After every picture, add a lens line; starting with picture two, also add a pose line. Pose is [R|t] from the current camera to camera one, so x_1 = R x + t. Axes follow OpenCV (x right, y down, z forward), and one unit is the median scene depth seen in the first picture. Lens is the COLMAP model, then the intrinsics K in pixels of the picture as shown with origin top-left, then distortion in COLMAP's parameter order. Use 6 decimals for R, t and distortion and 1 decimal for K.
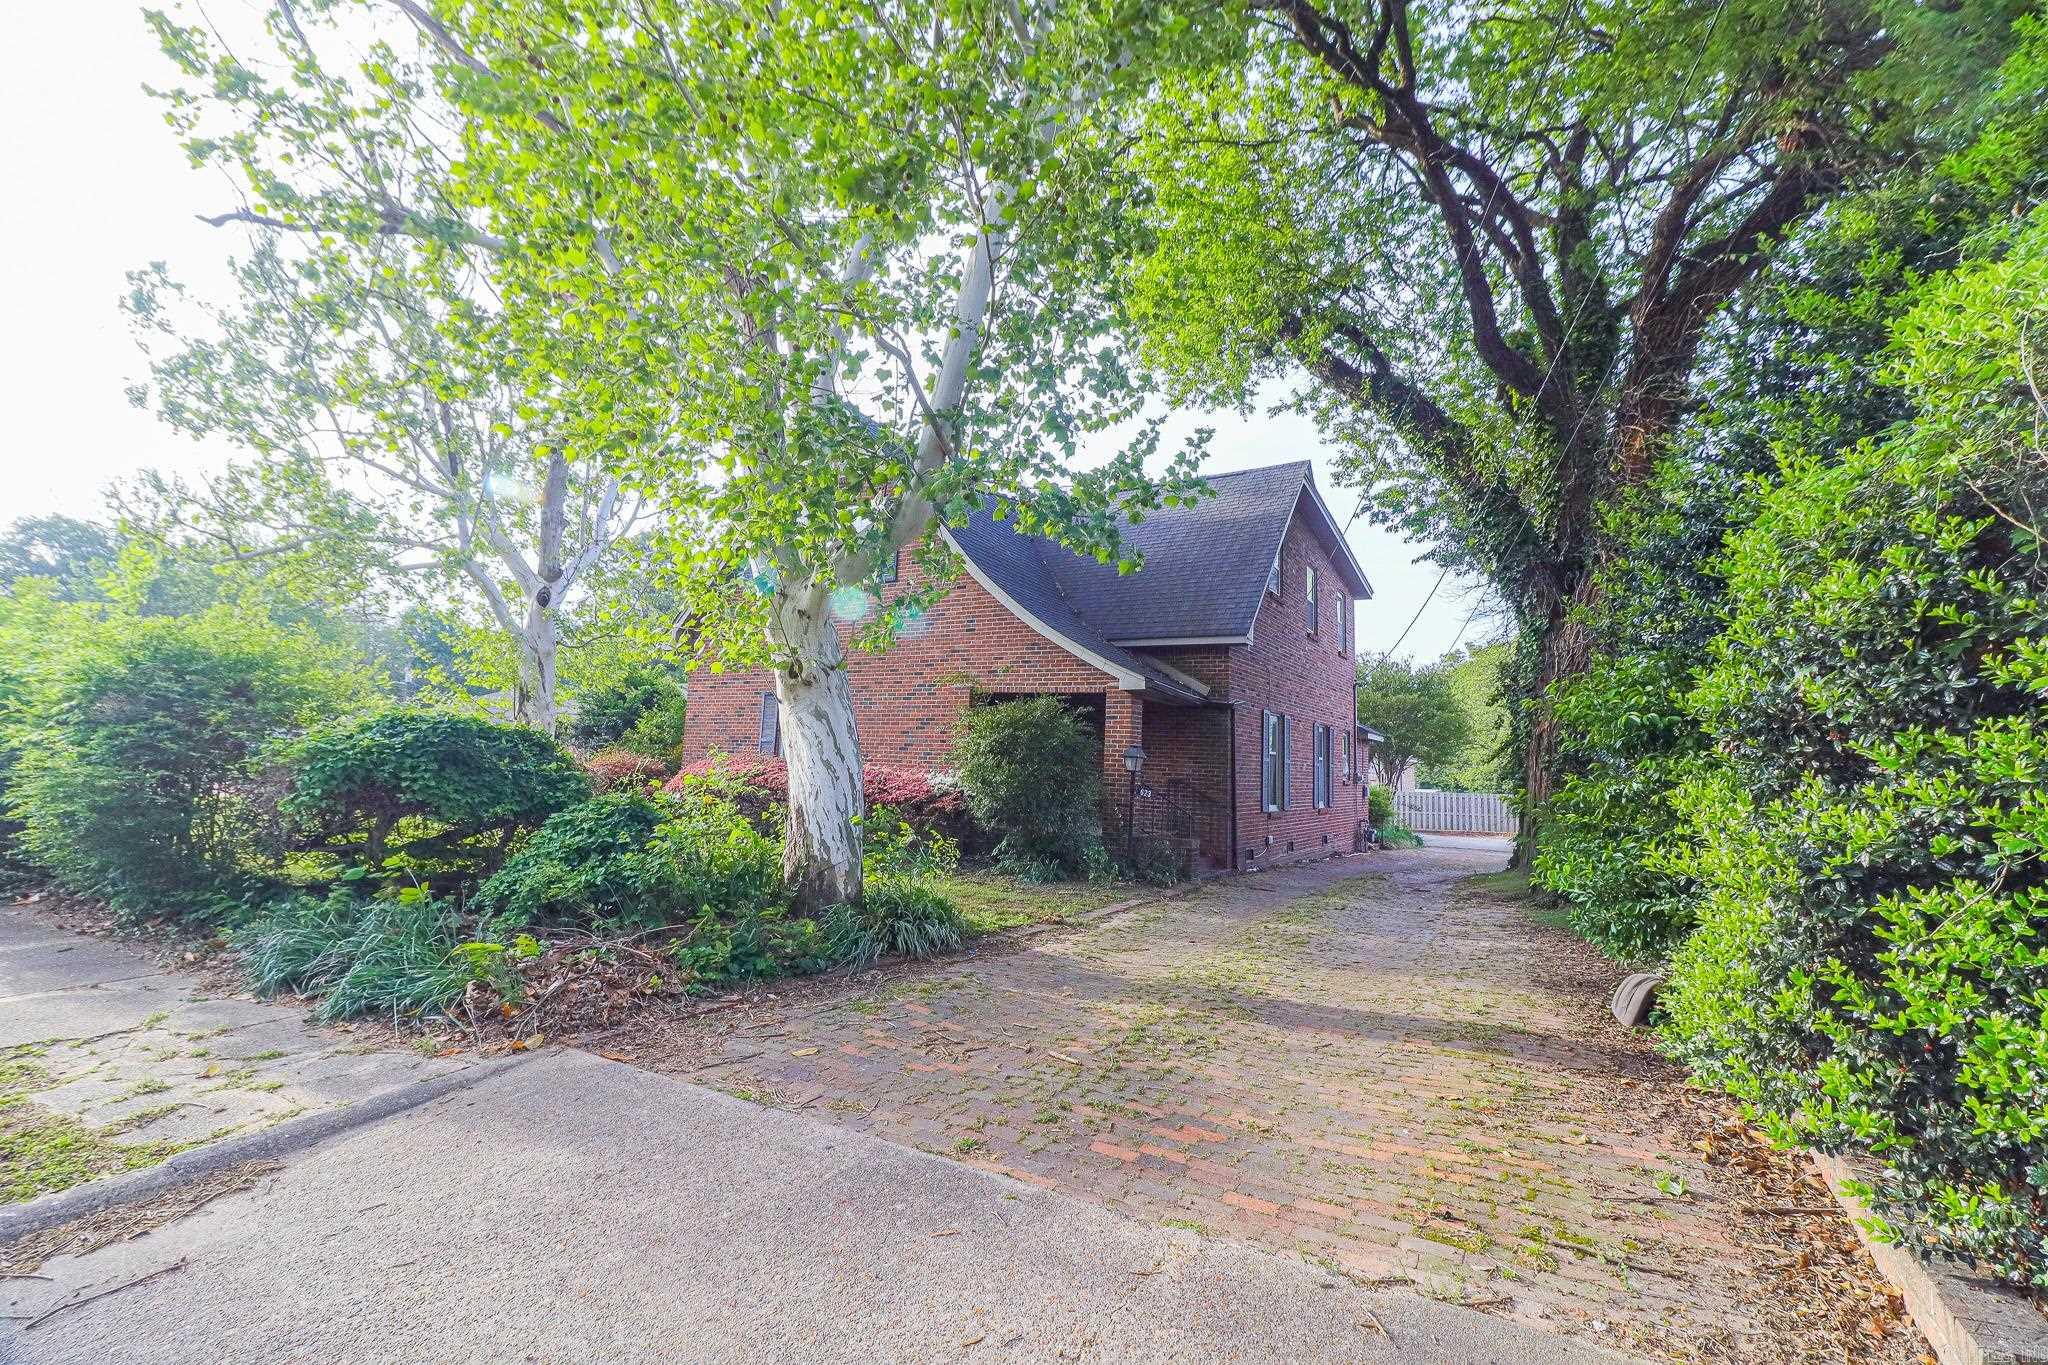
lens RADIAL K [[989.7, 0, 1019.6], [0, 989.7, 614.2], [0, 0, 1]] dist [0.007103, -0.003617]
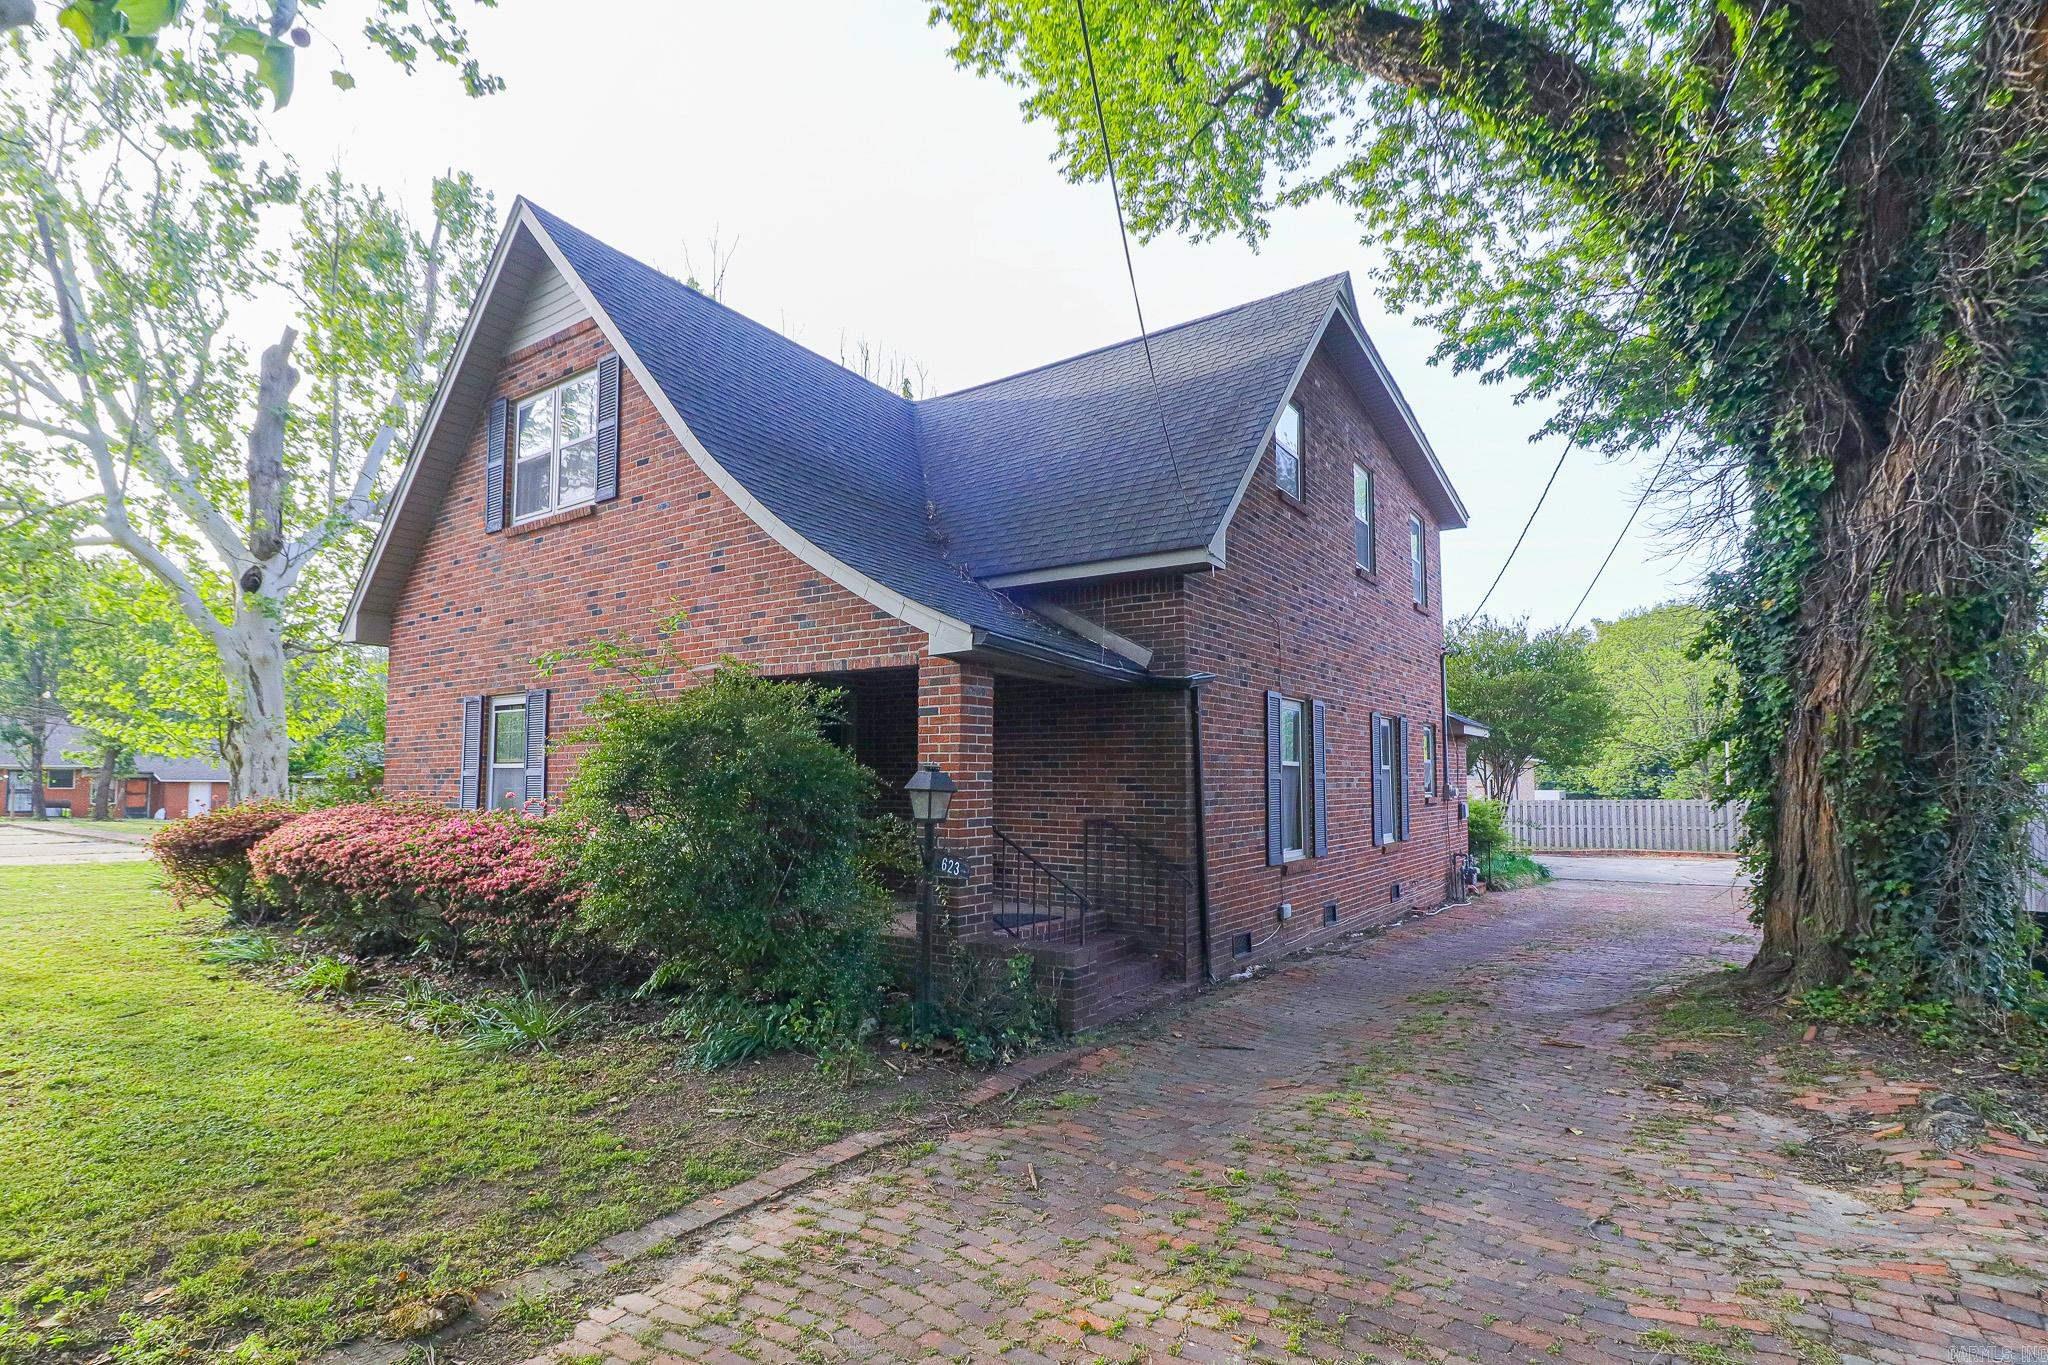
lens RADIAL K [[989.7, 0, 1033.5], [0, 989.7, 693.7], [0, 0, 1]] dist [0.007103, -0.003617]
pose [[0.995355, -0.044270, -0.085490, 0.146755], [0.049894, 0.996650, 0.064809, 0.049717], [0.082334, -0.068773, 0.994229, 0.379656]]
